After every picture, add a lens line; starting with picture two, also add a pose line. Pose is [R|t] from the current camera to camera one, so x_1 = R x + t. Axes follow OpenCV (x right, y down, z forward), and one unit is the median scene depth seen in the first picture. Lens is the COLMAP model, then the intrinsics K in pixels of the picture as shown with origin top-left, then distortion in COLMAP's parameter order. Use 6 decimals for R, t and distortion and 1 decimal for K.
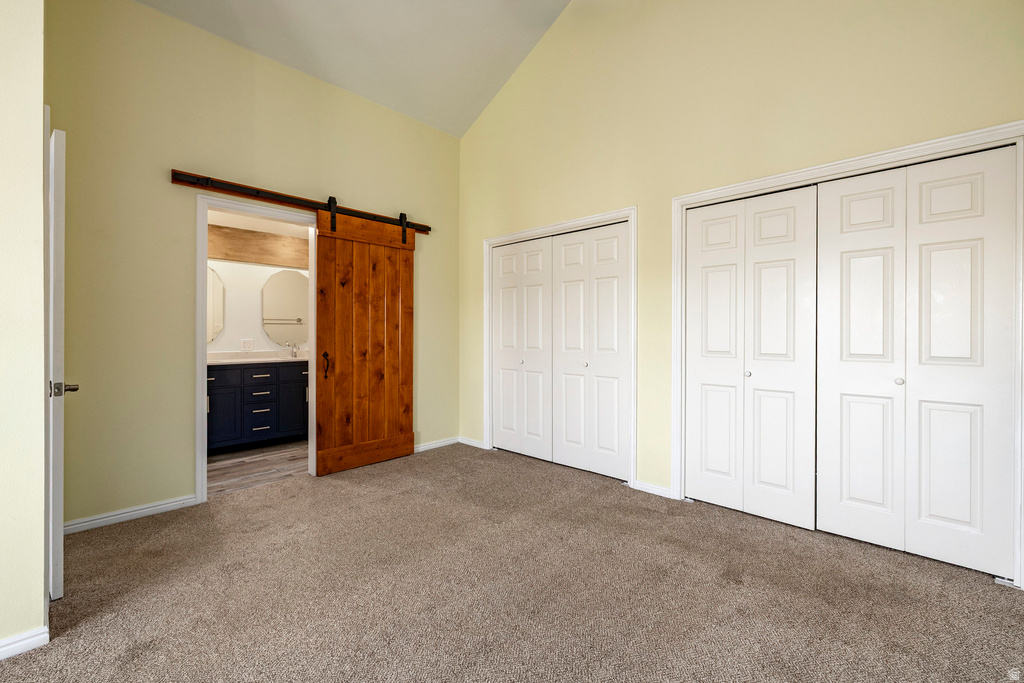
lens RADIAL K [[435.0, 0, 514.4], [0, 435.0, 340.4], [0, 0, 1]] dist [-0.011877, 0.000959]
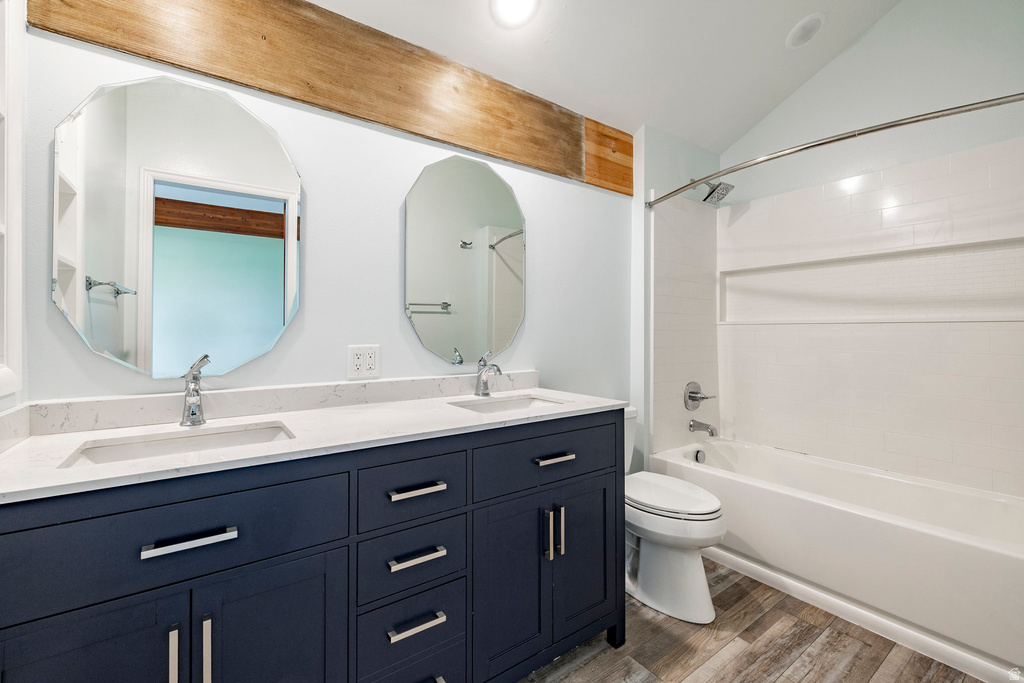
lens RADIAL K [[435.0, 0, 511.8], [0, 435.0, 334.5], [0, 0, 1]] dist [-0.011877, 0.000959]
pose [[0.980347, 0.002104, -0.197271, -0.440189], [-0.003613, 0.999967, -0.007286, -0.010110], [0.197249, 0.007856, 0.980322, 0.694803]]
